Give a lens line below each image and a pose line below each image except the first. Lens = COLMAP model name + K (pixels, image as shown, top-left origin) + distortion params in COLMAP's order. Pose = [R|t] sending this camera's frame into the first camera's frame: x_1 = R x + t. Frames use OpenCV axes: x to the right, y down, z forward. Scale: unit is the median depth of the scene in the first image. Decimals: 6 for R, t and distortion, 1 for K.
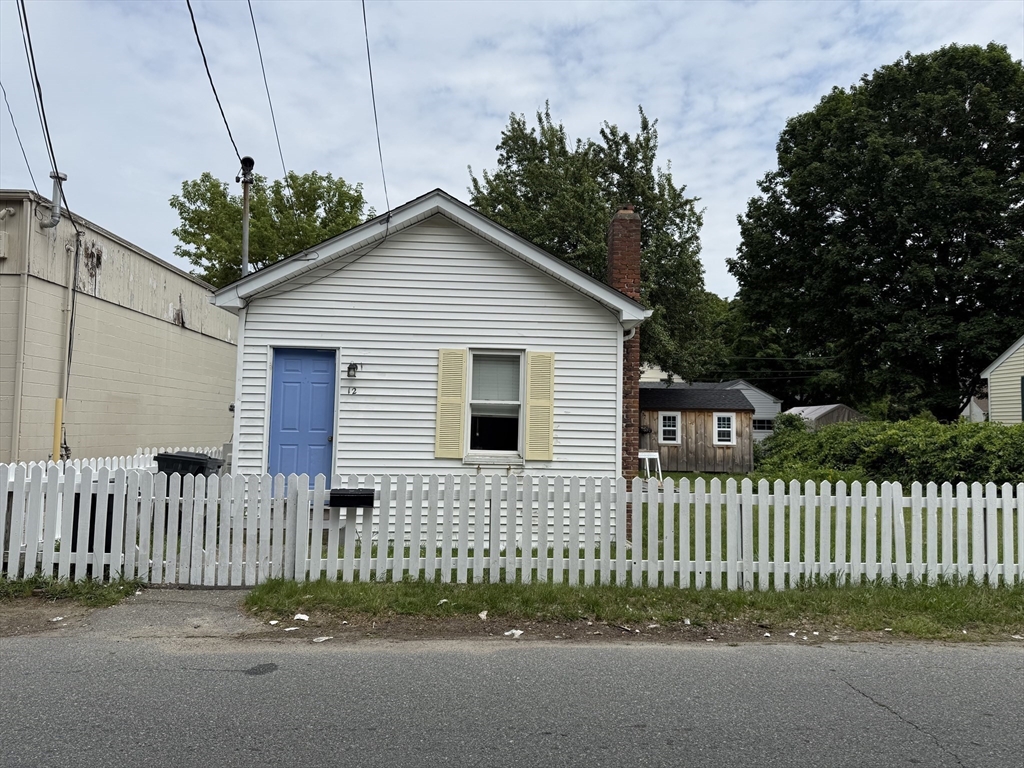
lens RADIAL K [[714.9, 0, 511.6], [0, 714.9, 382.4], [0, 0, 1]] dist [-0.040097, -0.002169]
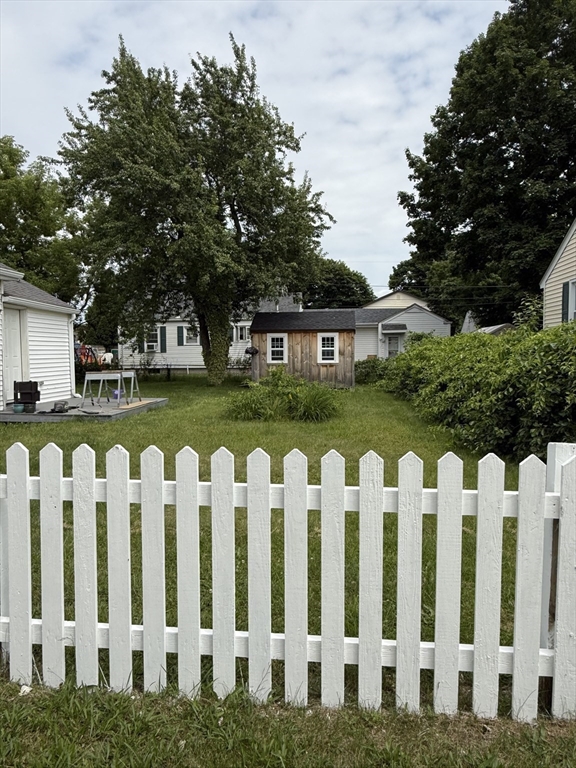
lens RADIAL K [[536.2, 0, 288.9], [0, 536.2, 386.3], [0, 0, 1]] dist [-0.040097, -0.002169]
pose [[0.991455, -0.015667, -0.129501, 0.342926], [0.032015, 0.991623, 0.125137, 0.019560], [0.126456, -0.128214, 0.983651, 0.198504]]
